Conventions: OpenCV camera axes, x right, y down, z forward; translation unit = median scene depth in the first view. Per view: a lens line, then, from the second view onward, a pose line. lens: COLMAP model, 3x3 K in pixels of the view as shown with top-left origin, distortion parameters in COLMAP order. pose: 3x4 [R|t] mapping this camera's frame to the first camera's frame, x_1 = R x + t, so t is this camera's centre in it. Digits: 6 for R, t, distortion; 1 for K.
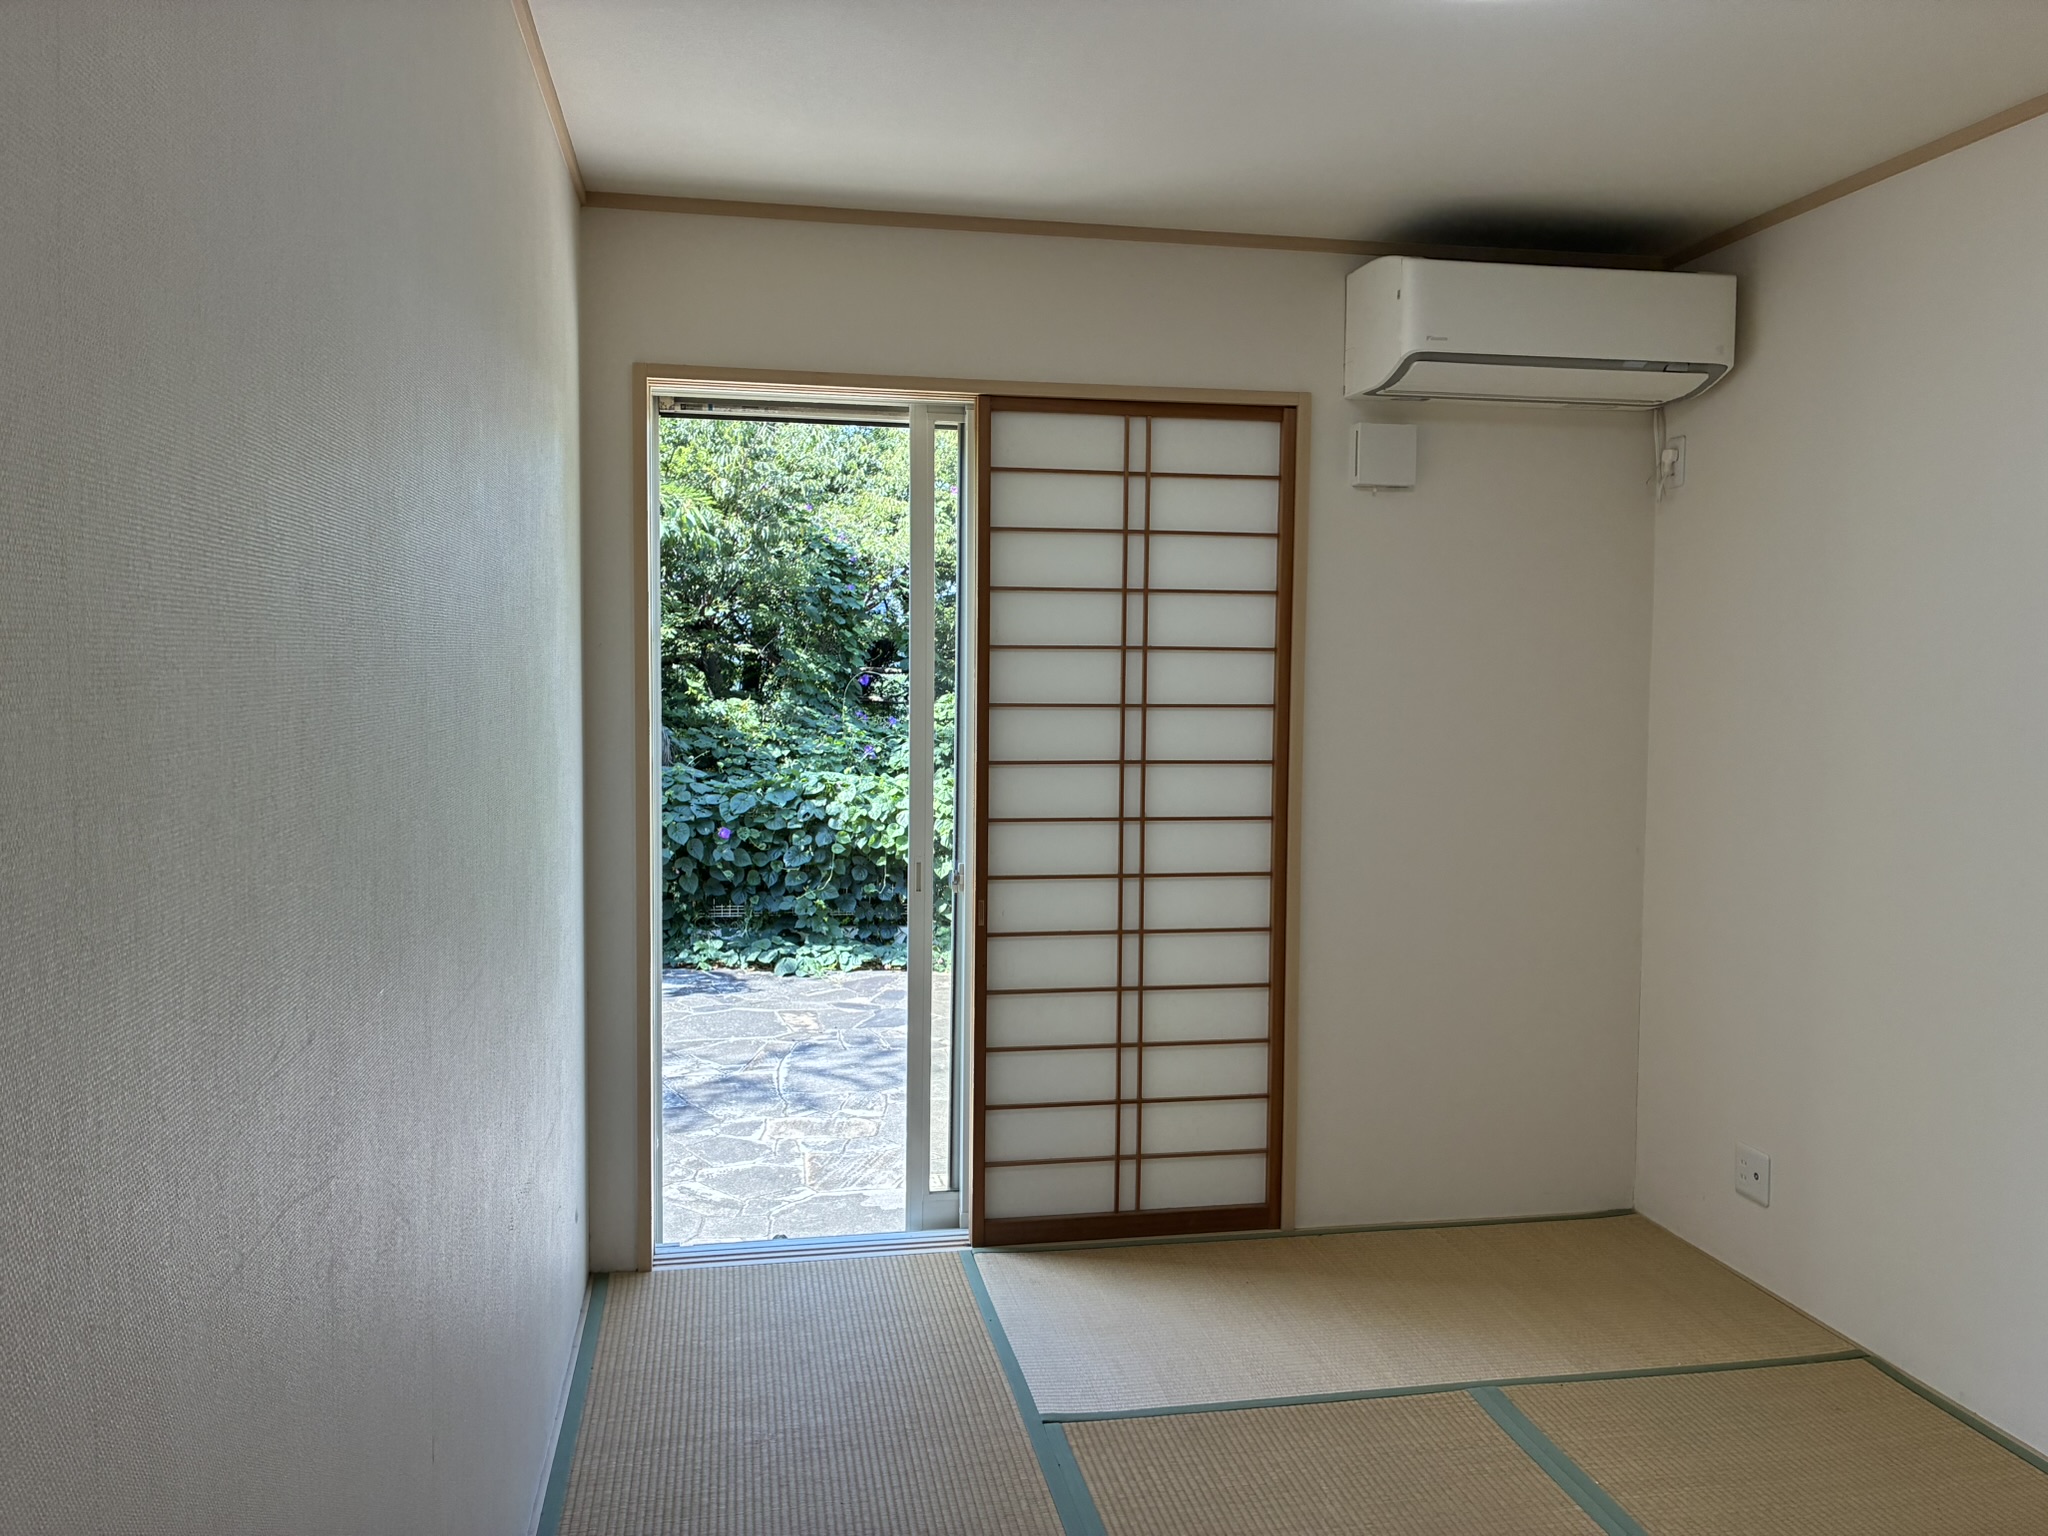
lens RADIAL K [[1566.1, 0, 1027.7], [0, 1566.1, 769.3], [0, 0, 1]] dist [0.058872, -0.075098]
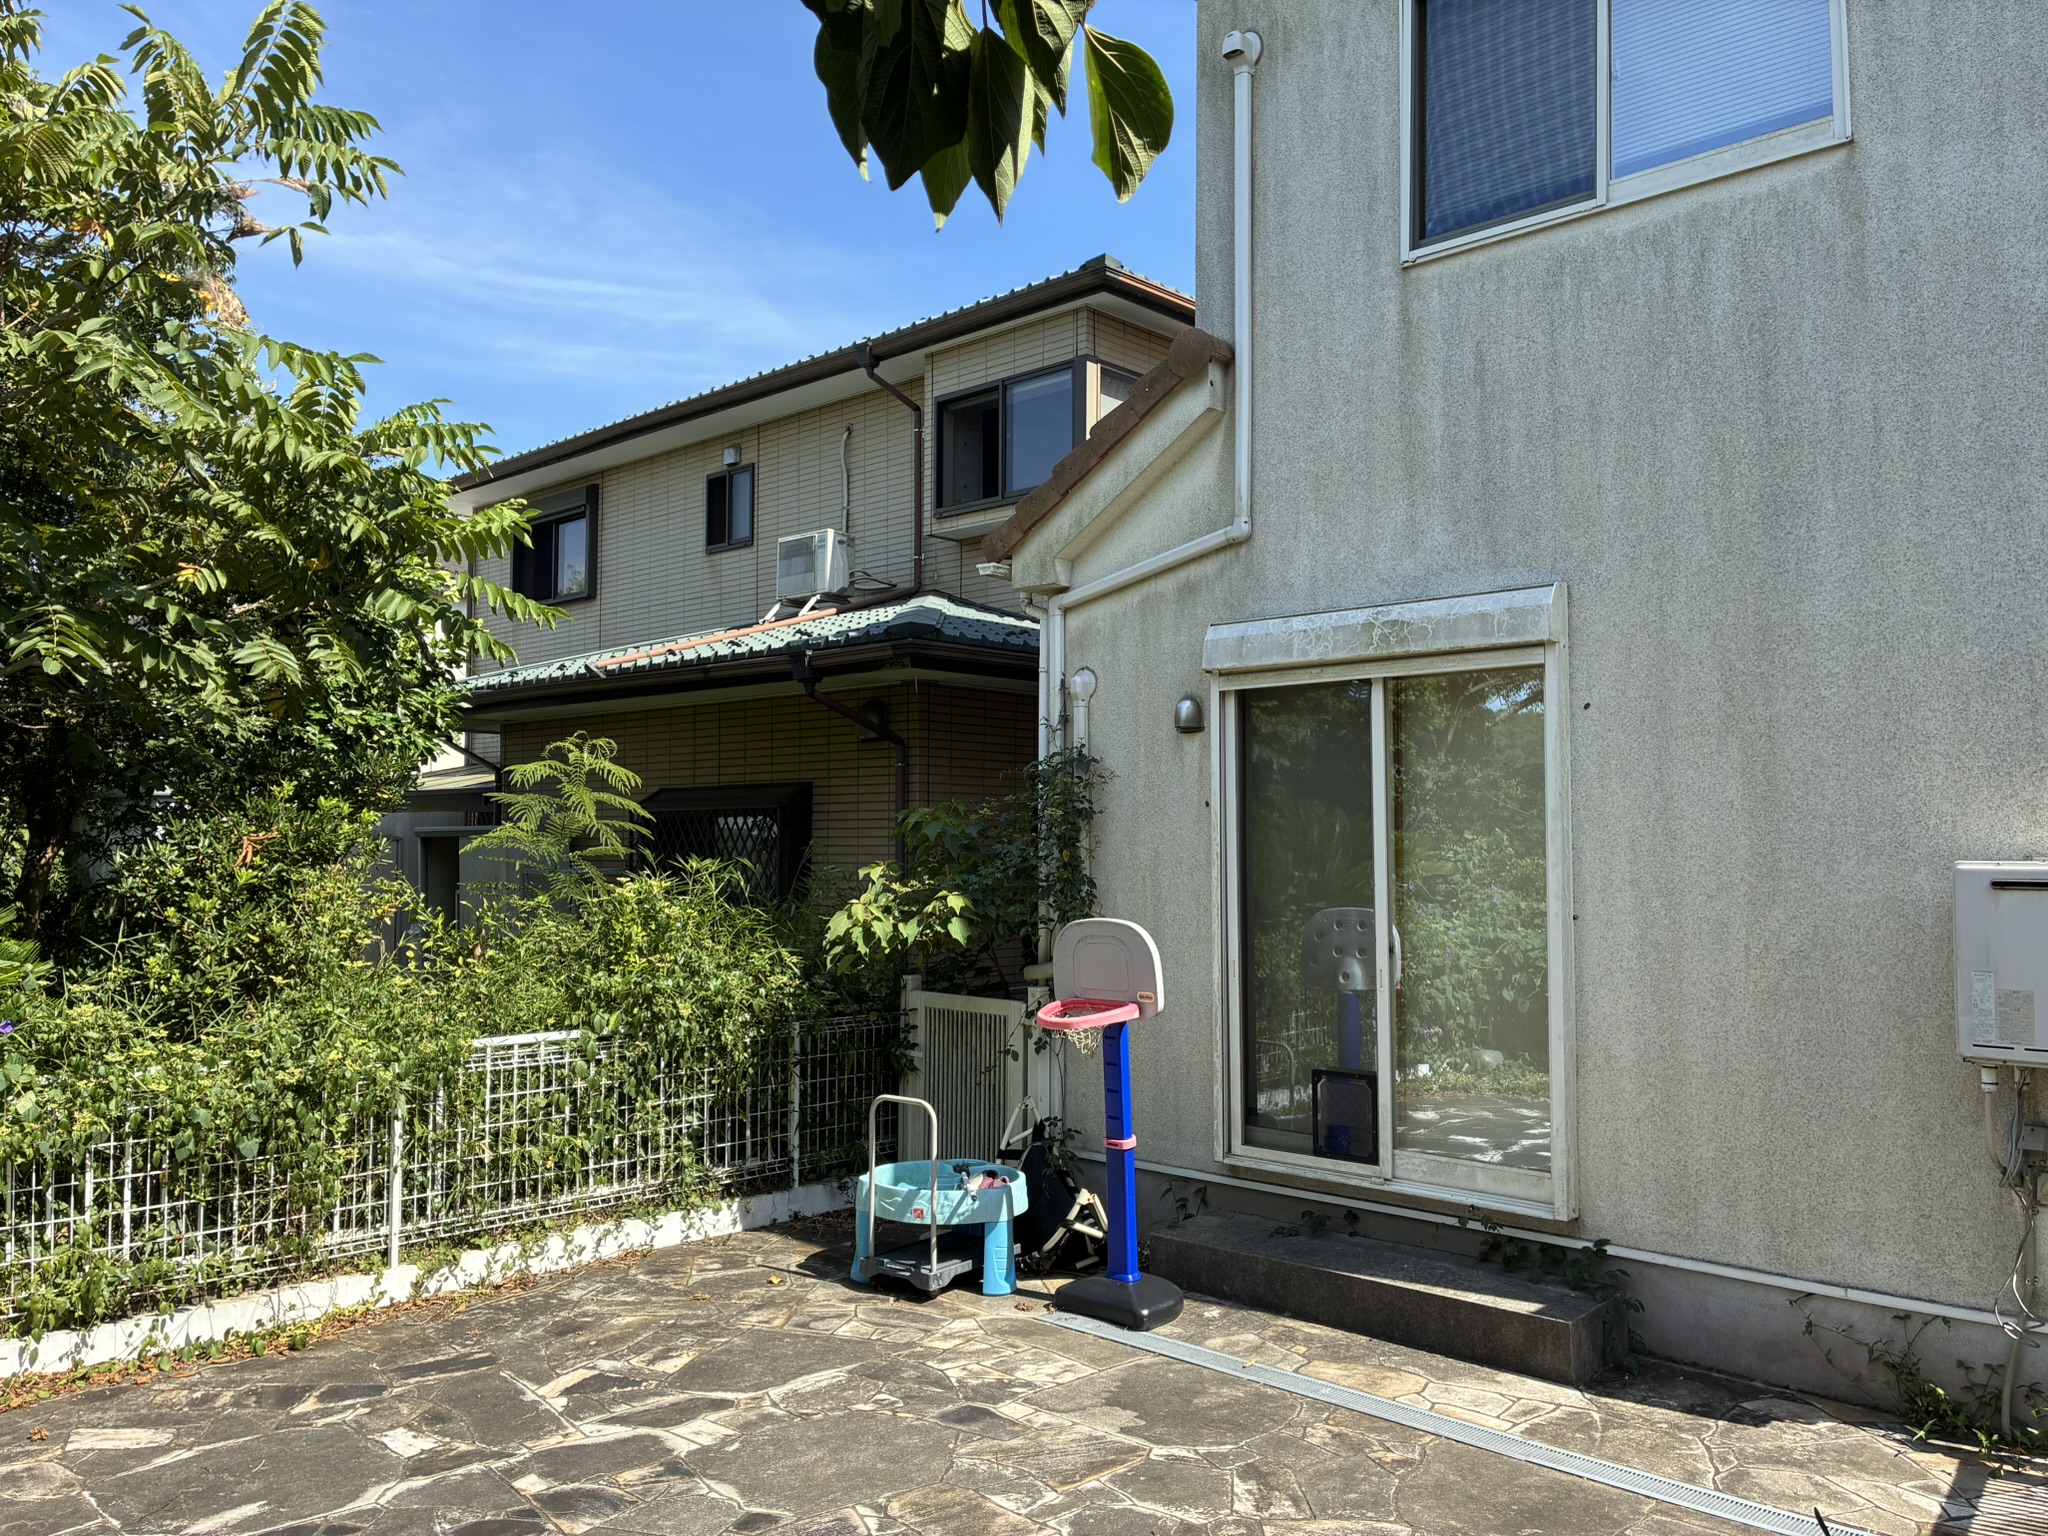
lens RADIAL K [[1566.1, 0, 1035.7], [0, 1566.1, 765.2], [0, 0, 1]] dist [0.058872, -0.075098]
pose [[-0.596586, 0.033549, 0.801847, -0.728799], [0.052198, 0.998632, -0.002947, -0.081609], [-0.800850, 0.040096, -0.597522, 1.447826]]
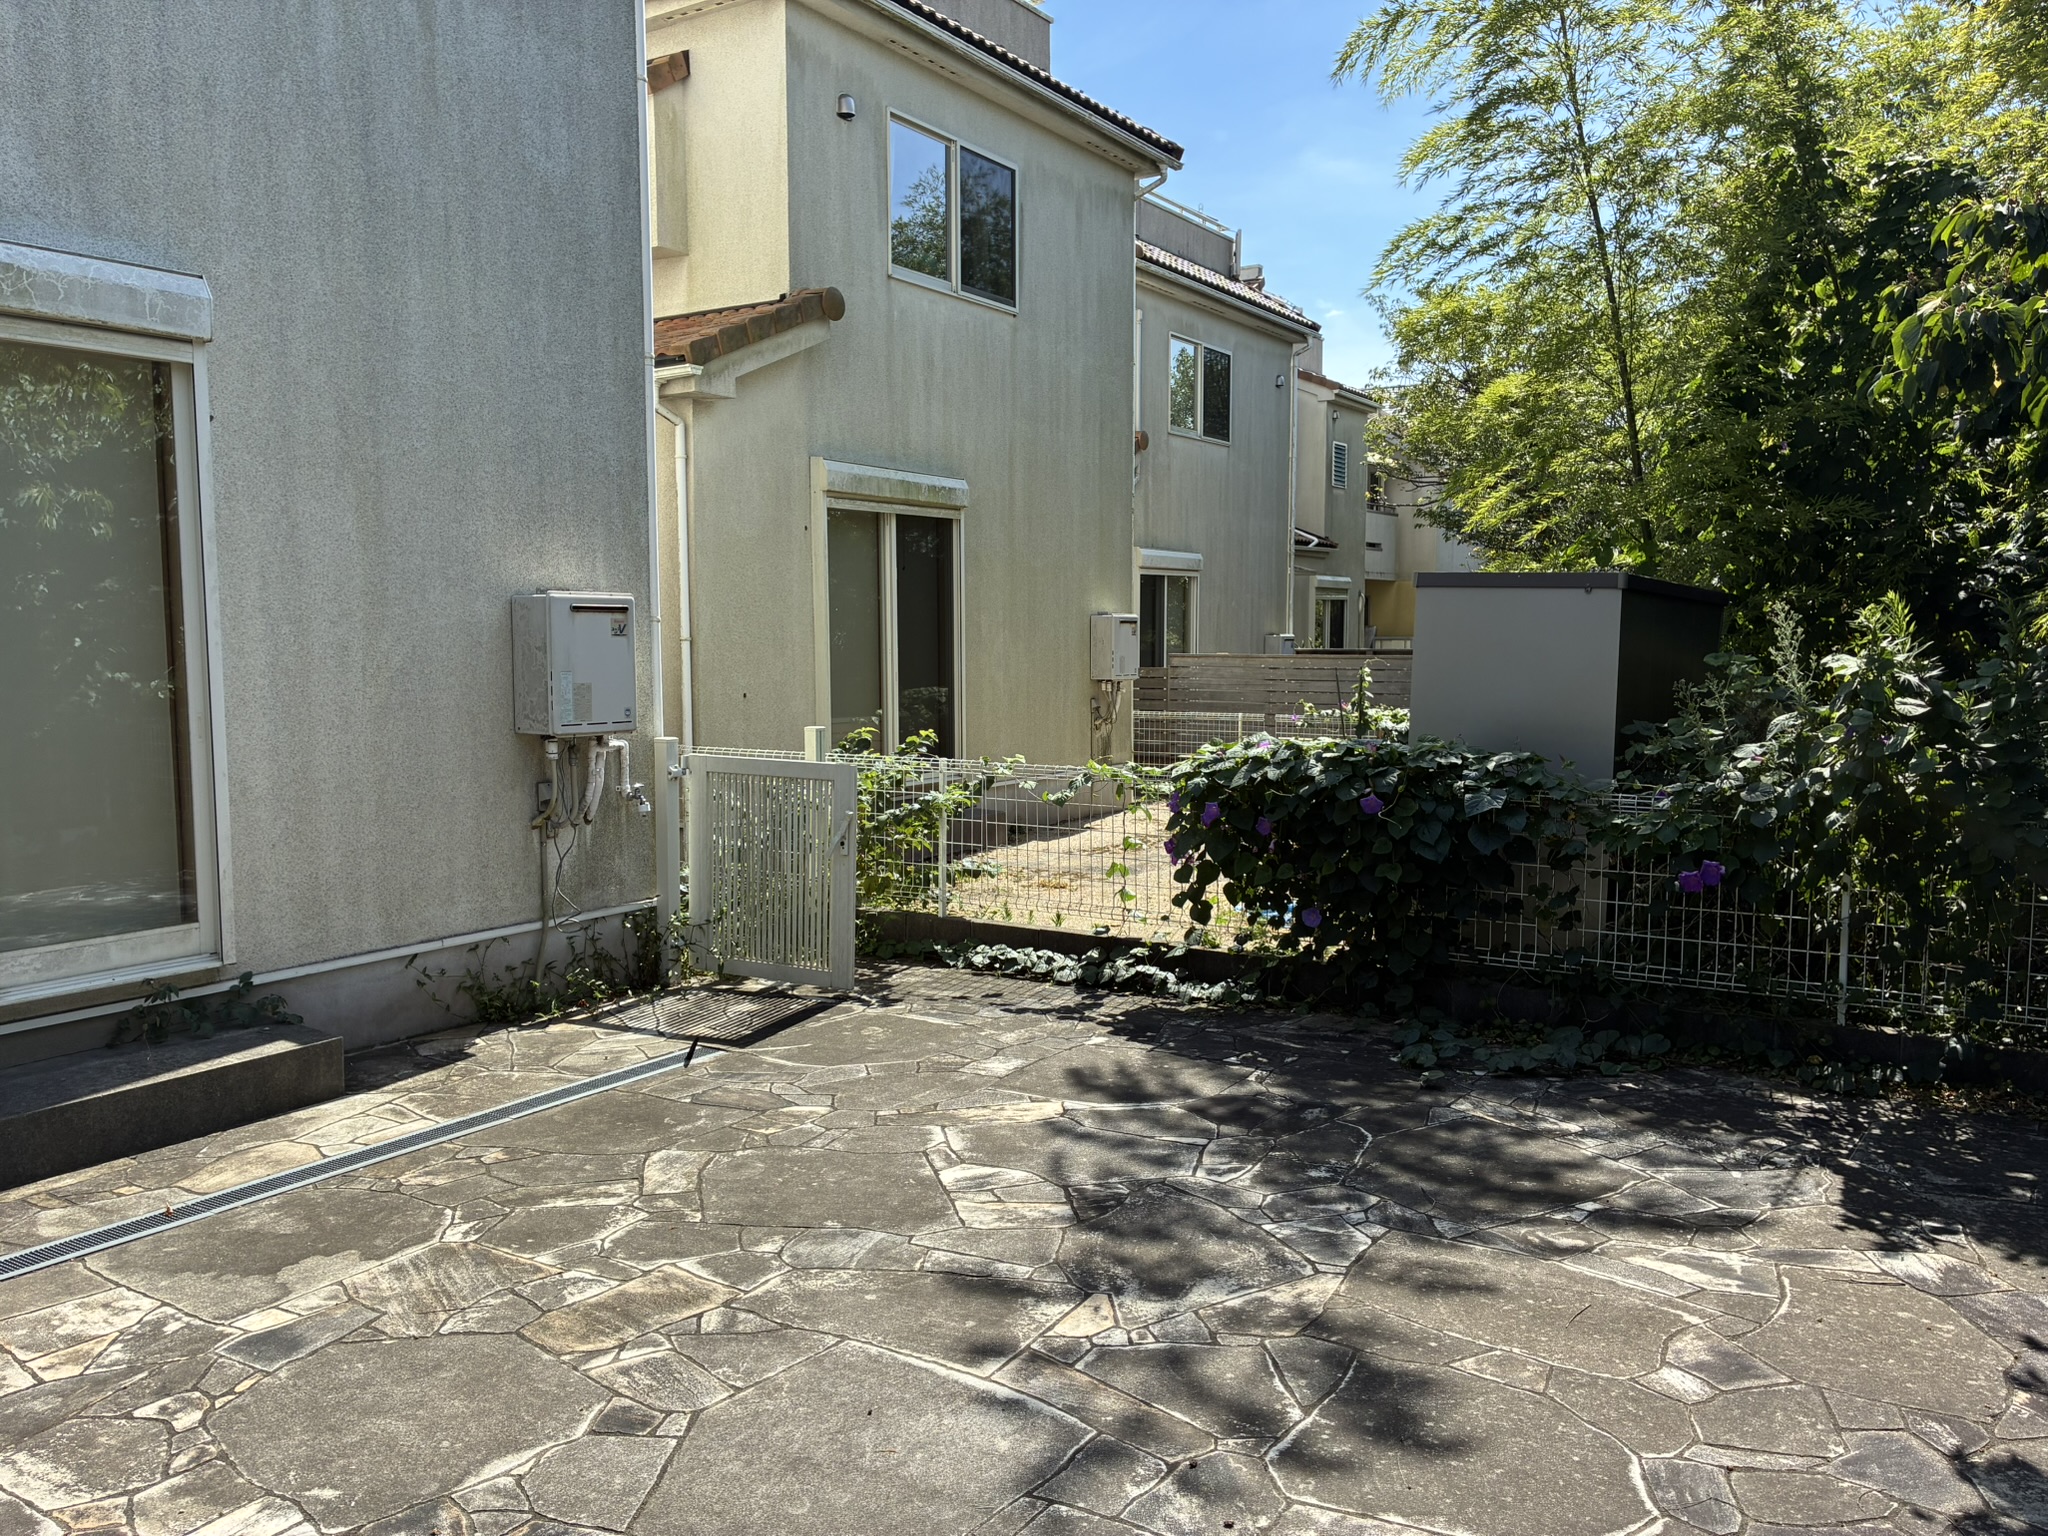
lens RADIAL K [[1566.1, 0, 1035.2], [0, 1566.1, 777.0], [0, 0, 1]] dist [0.058872, -0.075098]
pose [[-0.679992, 0.061073, -0.730672, 0.185770], [-0.057823, 0.988955, 0.136474, -0.051889], [0.730936, 0.135051, -0.668949, 1.569039]]
